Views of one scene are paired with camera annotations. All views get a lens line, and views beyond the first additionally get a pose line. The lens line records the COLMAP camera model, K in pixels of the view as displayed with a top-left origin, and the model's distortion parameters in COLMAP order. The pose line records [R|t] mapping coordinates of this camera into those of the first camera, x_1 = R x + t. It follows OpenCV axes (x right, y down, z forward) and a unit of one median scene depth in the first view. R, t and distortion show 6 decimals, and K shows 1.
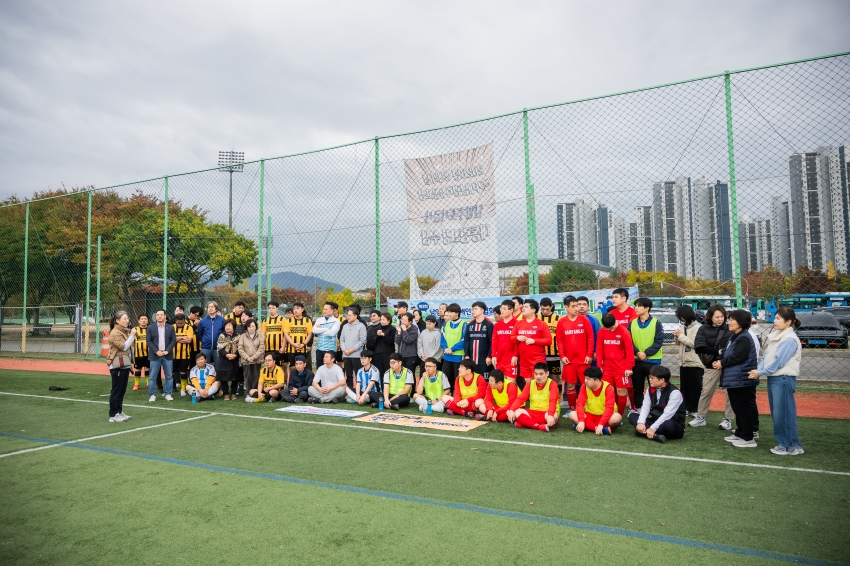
lens RADIAL K [[593.4, 0, 435.7], [0, 593.4, 287.1], [0, 0, 1]] dist [-0.003201, 0.005338]
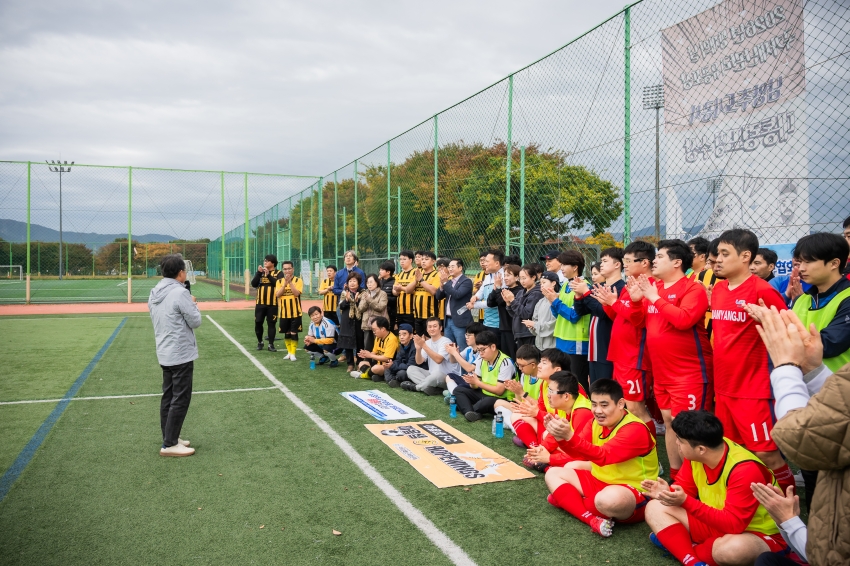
lens RADIAL K [[644.7, 0, 387.4], [0, 644.7, 269.8], [0, 0, 1]] dist [-0.012353, 0.012553]
pose [[0.732374, 0.015440, -0.680727, 0.232336], [0.016059, 0.999073, 0.039938, 0.012748], [0.680713, -0.040181, 0.731448, 0.310943]]
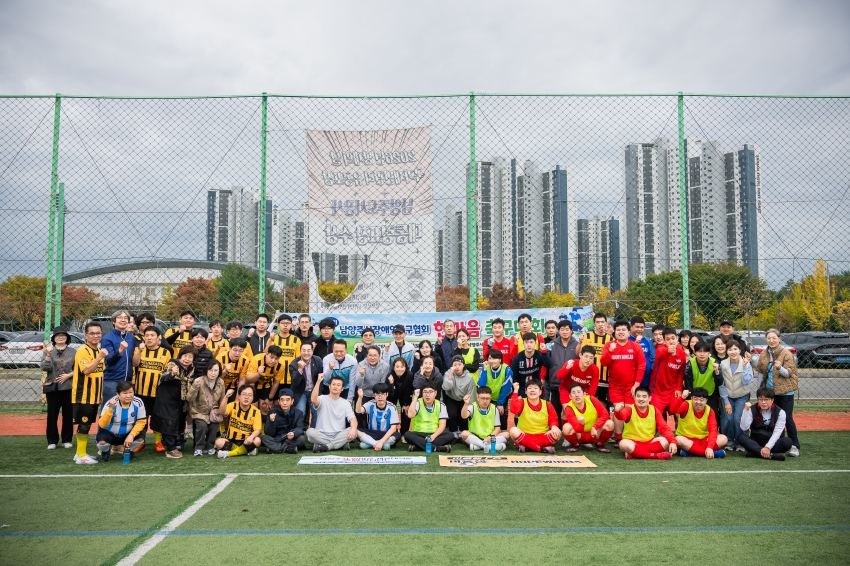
lens RADIAL K [[756.8, 0, 443.0], [0, 756.8, 294.9], [0, 0, 1]] dist [-0.013717, 0.000197]
pose [[0.874371, 0.034908, 0.484001, -0.402498], [-0.031955, 0.999386, -0.014351, 0.006162], [-0.484205, -0.002918, 0.874950, 0.072002]]
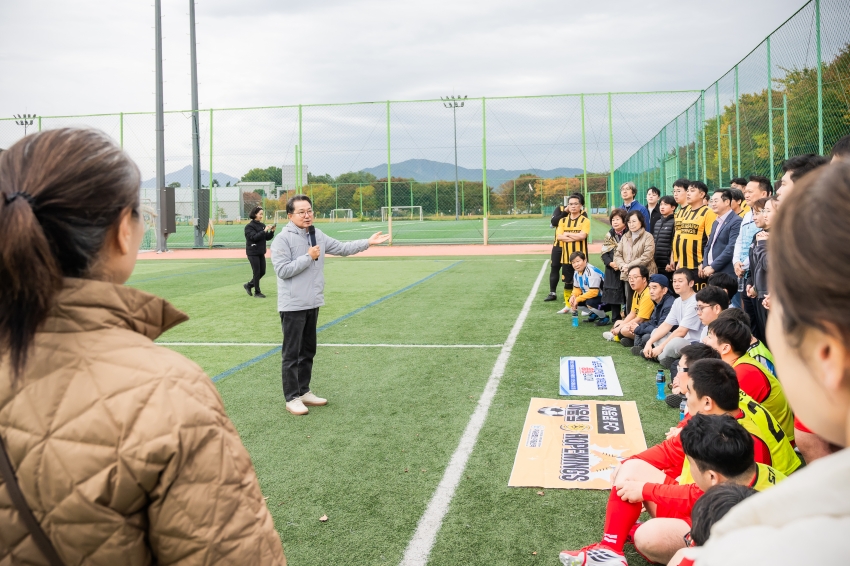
lens RADIAL K [[756.8, 0, 472.5], [0, 756.8, 199.0], [0, 0, 1]] dist [-0.013717, 0.000197]
pose [[0.346037, -0.004019, -0.938212, 0.308592], [0.051284, 0.998577, 0.014637, 0.017822], [0.936818, -0.053180, 0.345750, 0.453241]]
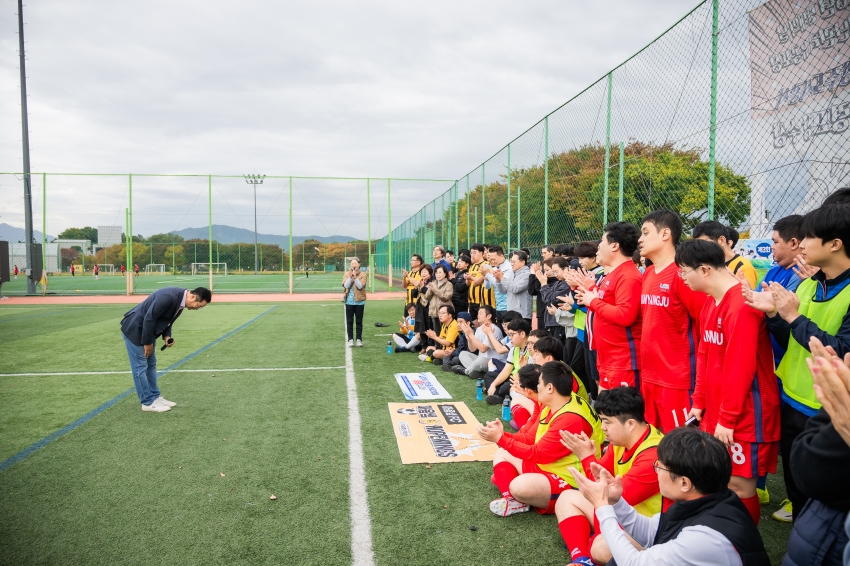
lens RADIAL K [[582.6, 0, 422.2], [0, 582.6, 286.3], [0, 0, 1]] dist [-0.001851, 0.004042]
pose [[0.578730, 0.041965, -0.814439, 0.286834], [0.025659, 0.997244, 0.069617, 0.020733], [0.815115, -0.061188, 0.576058, 0.398694]]
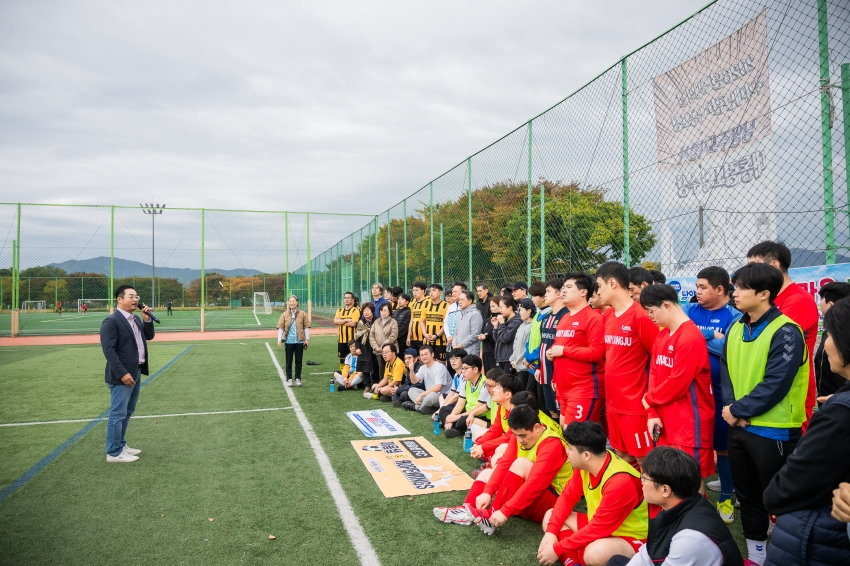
lens RADIAL K [[593.4, 0, 433.2], [0, 593.4, 283.5], [0, 0, 1]] dist [-0.003201, 0.005338]
pose [[0.707625, -0.010574, -0.706509, 0.287033], [0.027807, 0.999530, 0.012892, 0.012782], [0.706041, -0.028769, 0.707586, 0.349571]]
